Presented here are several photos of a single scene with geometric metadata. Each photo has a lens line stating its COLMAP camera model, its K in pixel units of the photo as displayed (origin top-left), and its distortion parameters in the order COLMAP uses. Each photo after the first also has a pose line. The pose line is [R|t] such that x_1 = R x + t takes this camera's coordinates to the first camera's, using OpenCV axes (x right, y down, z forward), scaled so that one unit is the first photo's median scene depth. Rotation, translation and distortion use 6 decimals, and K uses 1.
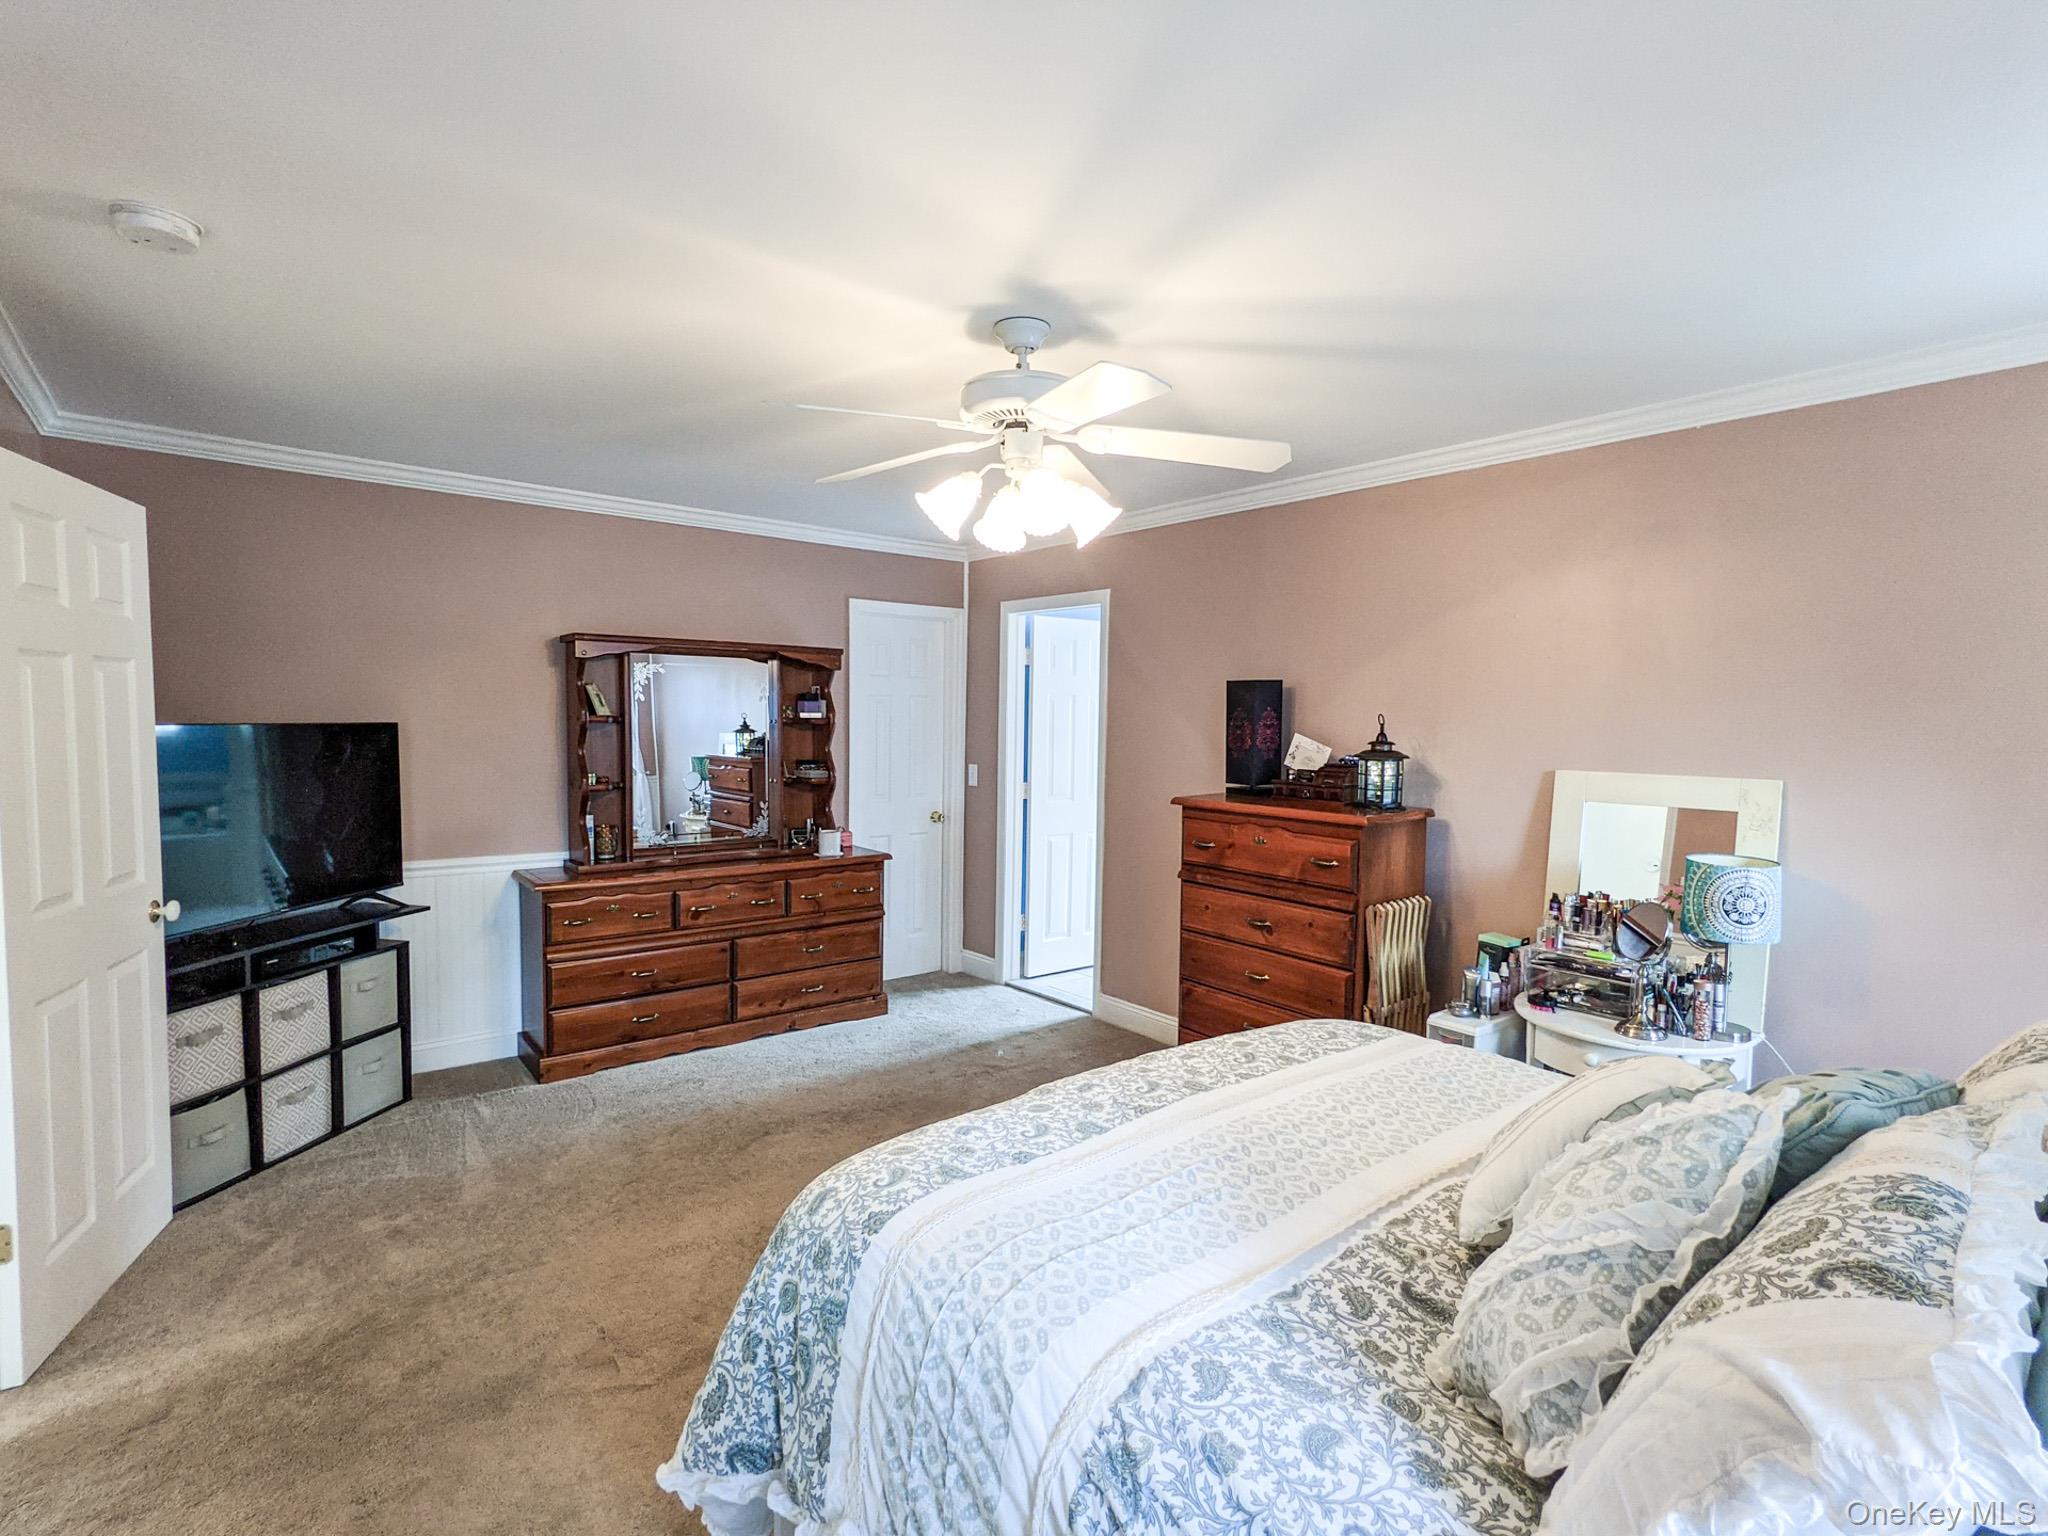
lens RADIAL K [[975.5, 0, 1023.4], [0, 975.5, 769.1], [0, 0, 1]] dist [0.000811, 0.000120]
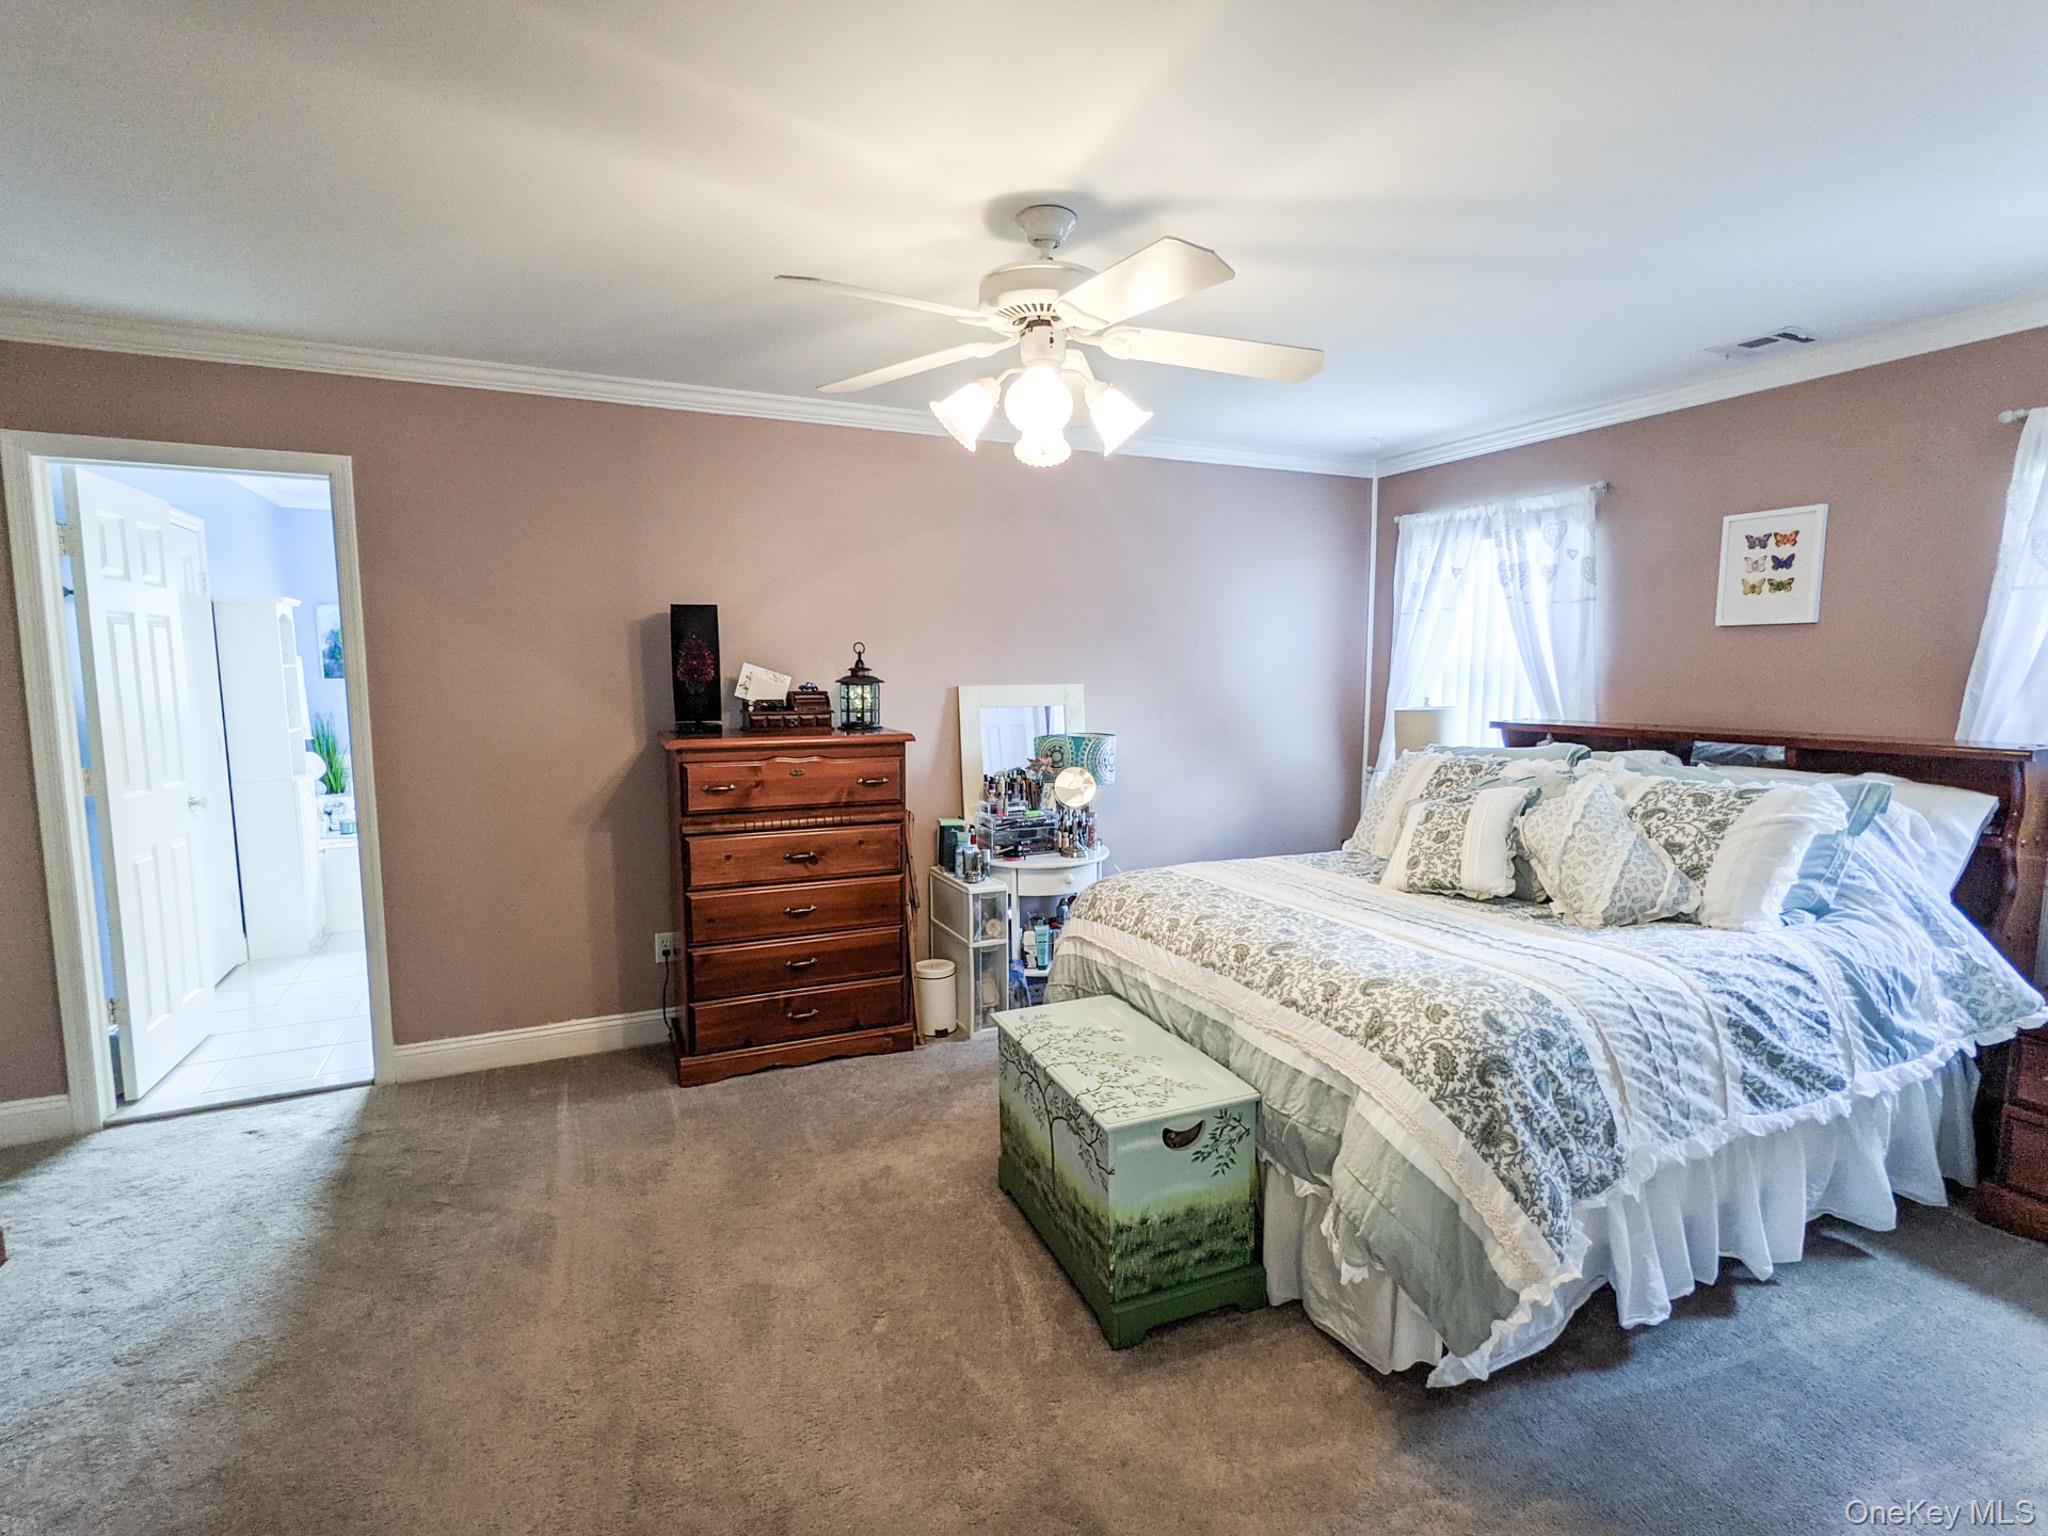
lens RADIAL K [[975.5, 0, 1023.4], [0, 975.5, 769.1], [0, 0, 1]] dist [0.000811, 0.000120]
pose [[0.251709, -0.116158, 0.960807, -0.657289], [0.060830, 0.992707, 0.104079, -0.018626], [-0.965889, 0.032249, 0.256939, 0.542724]]
